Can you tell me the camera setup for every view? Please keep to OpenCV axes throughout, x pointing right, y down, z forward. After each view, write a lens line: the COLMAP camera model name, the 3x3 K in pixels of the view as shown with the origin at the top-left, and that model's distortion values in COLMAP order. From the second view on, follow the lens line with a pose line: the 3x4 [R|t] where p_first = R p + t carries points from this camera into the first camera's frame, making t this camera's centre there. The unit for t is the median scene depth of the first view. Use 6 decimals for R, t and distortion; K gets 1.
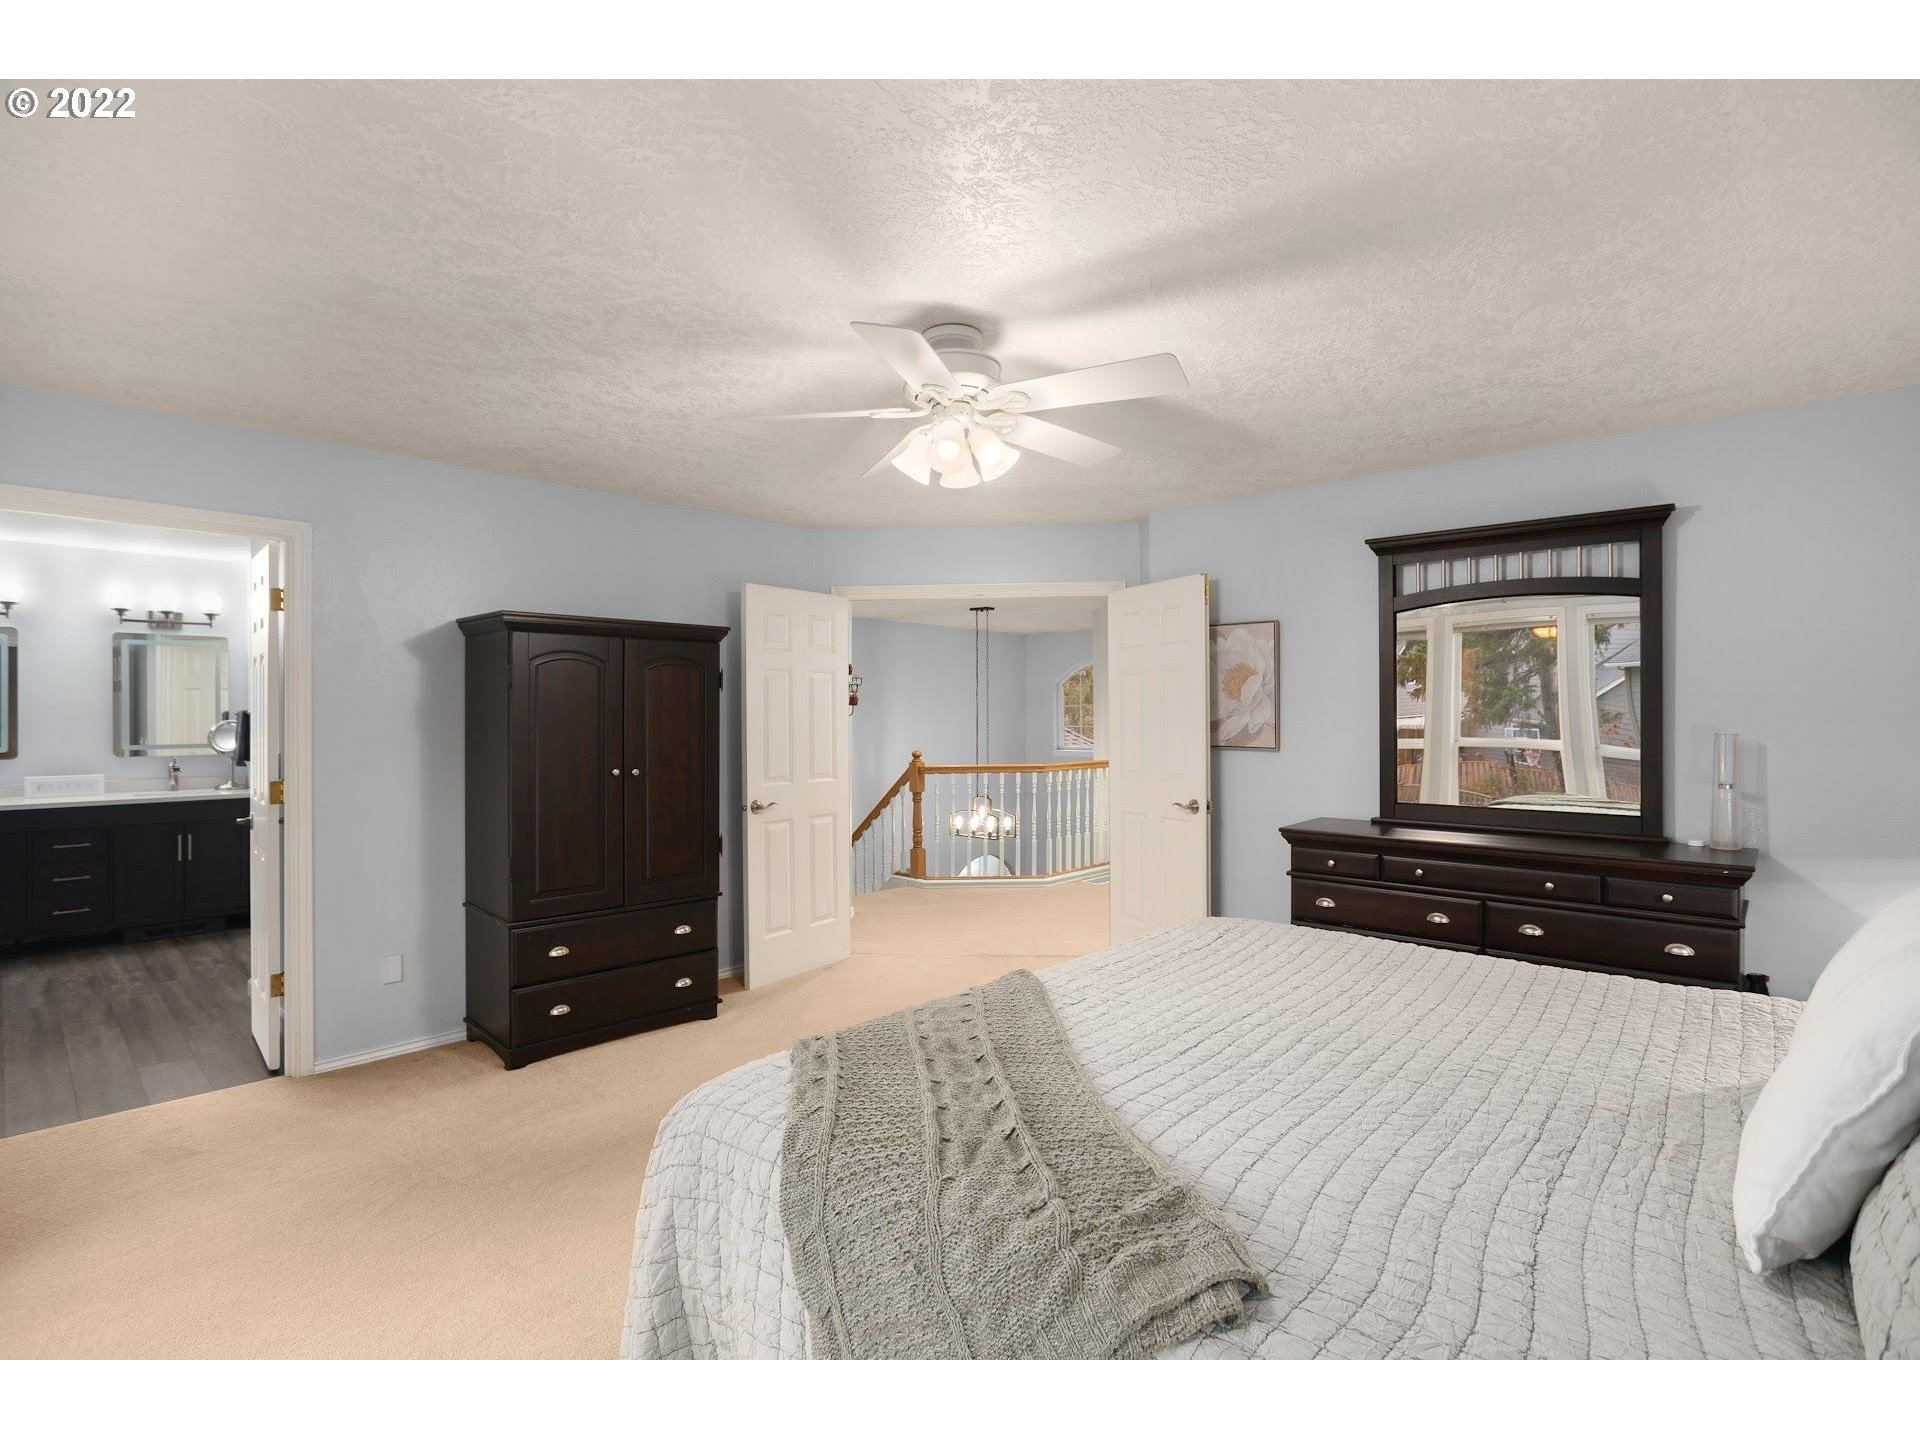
lens RADIAL K [[944.1, 0, 960.6], [0, 944.1, 721.7], [0, 0, 1]] dist [-0.027971, 0.007603]
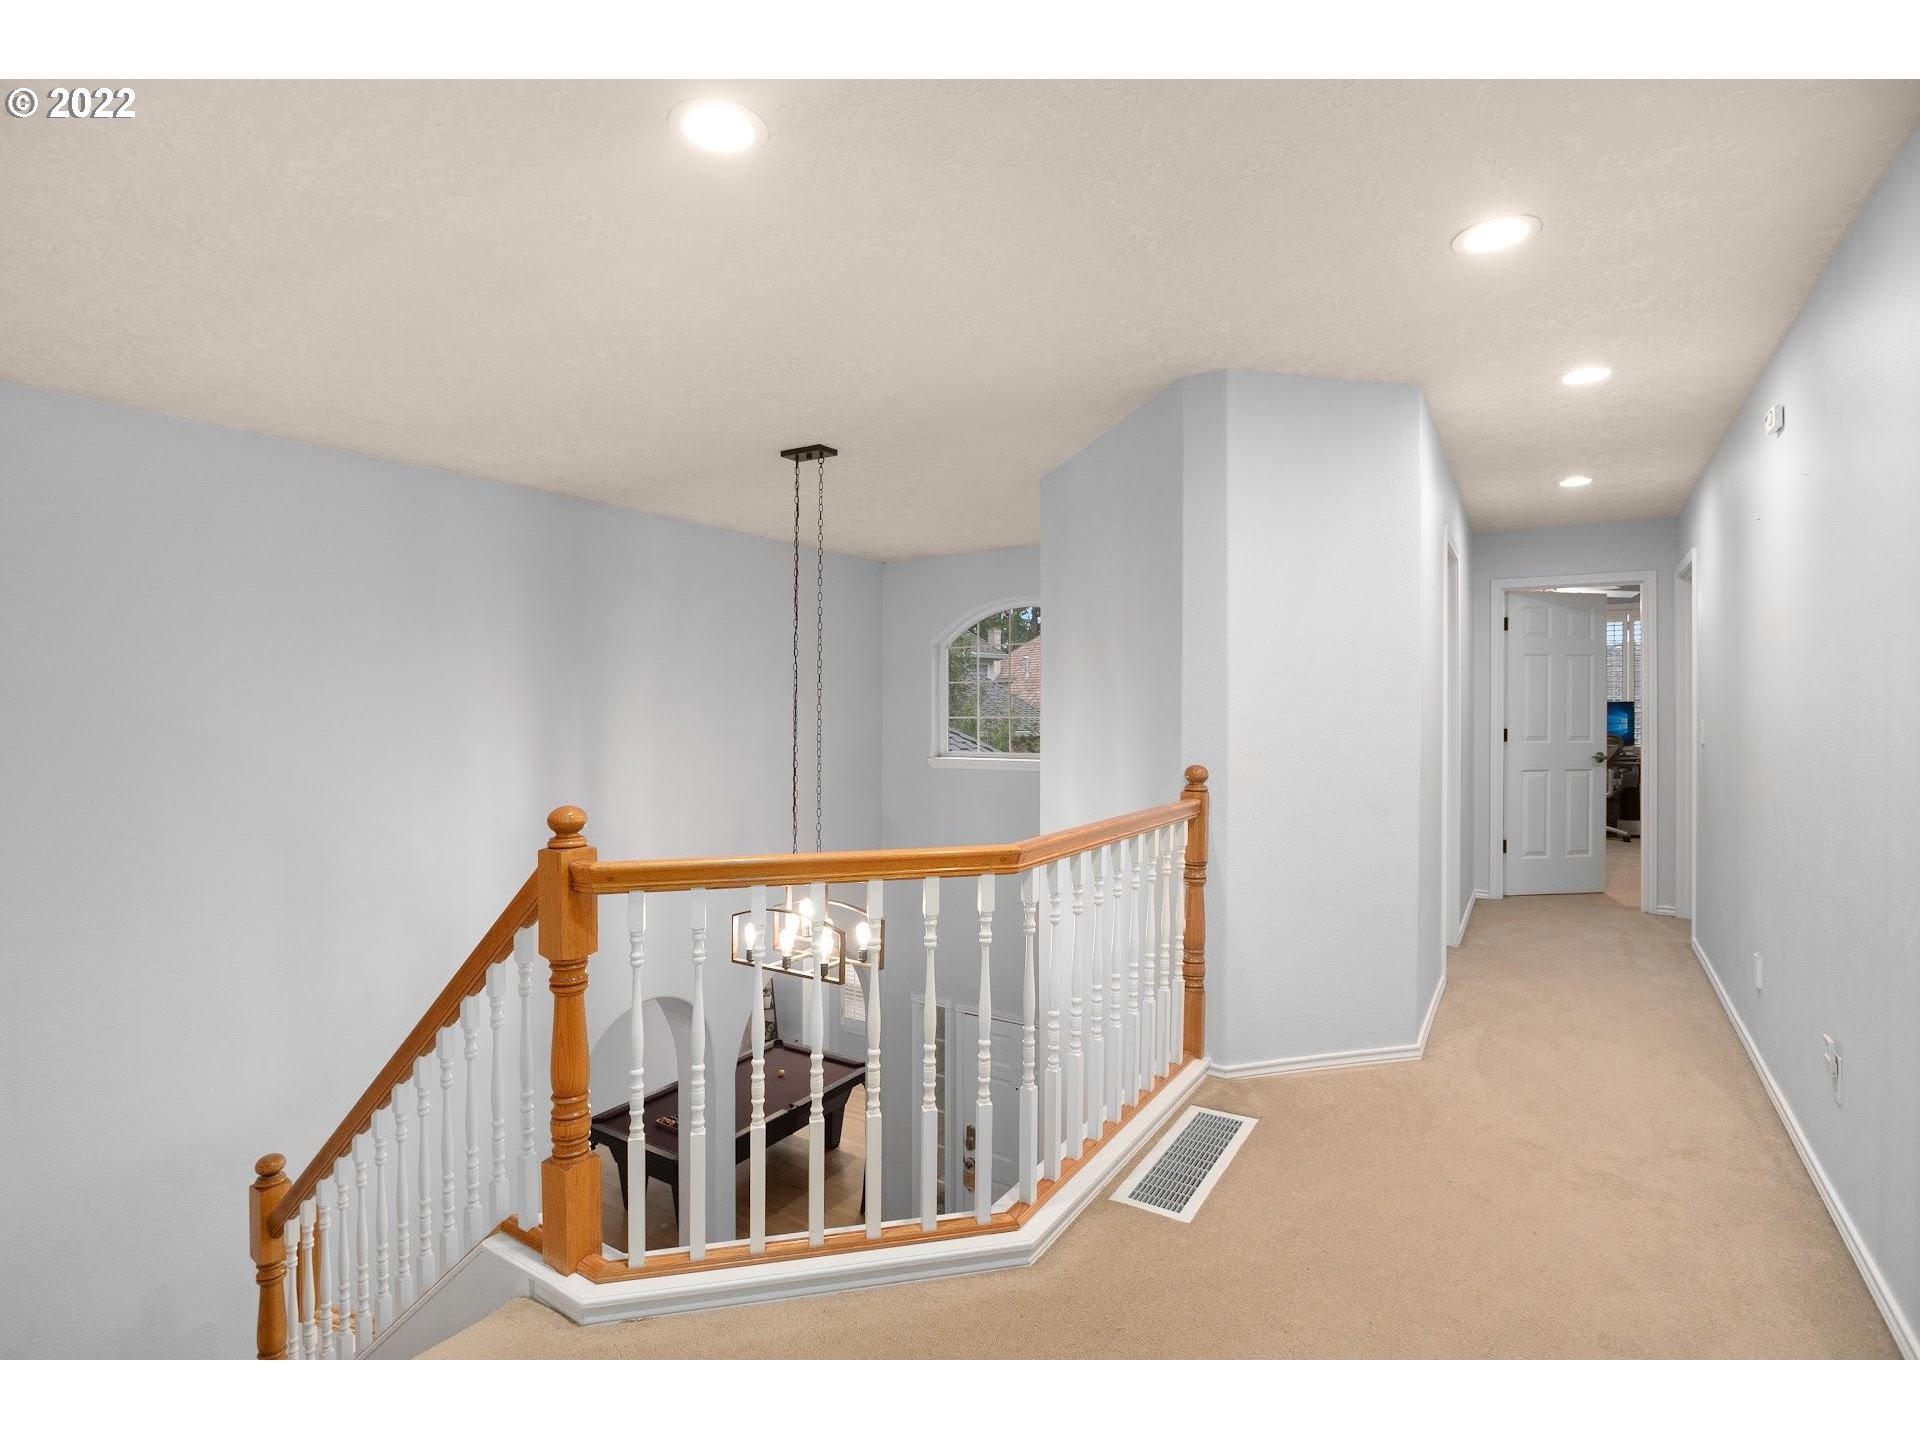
lens RADIAL K [[944.1, 0, 963.2], [0, 944.1, 713.9], [0, 0, 1]] dist [-0.027971, 0.007603]
pose [[0.982369, 0.004812, 0.186889, 0.015169], [-0.005857, 0.999970, 0.005040, 0.001404], [-0.186859, -0.006046, 0.982368, 0.702663]]
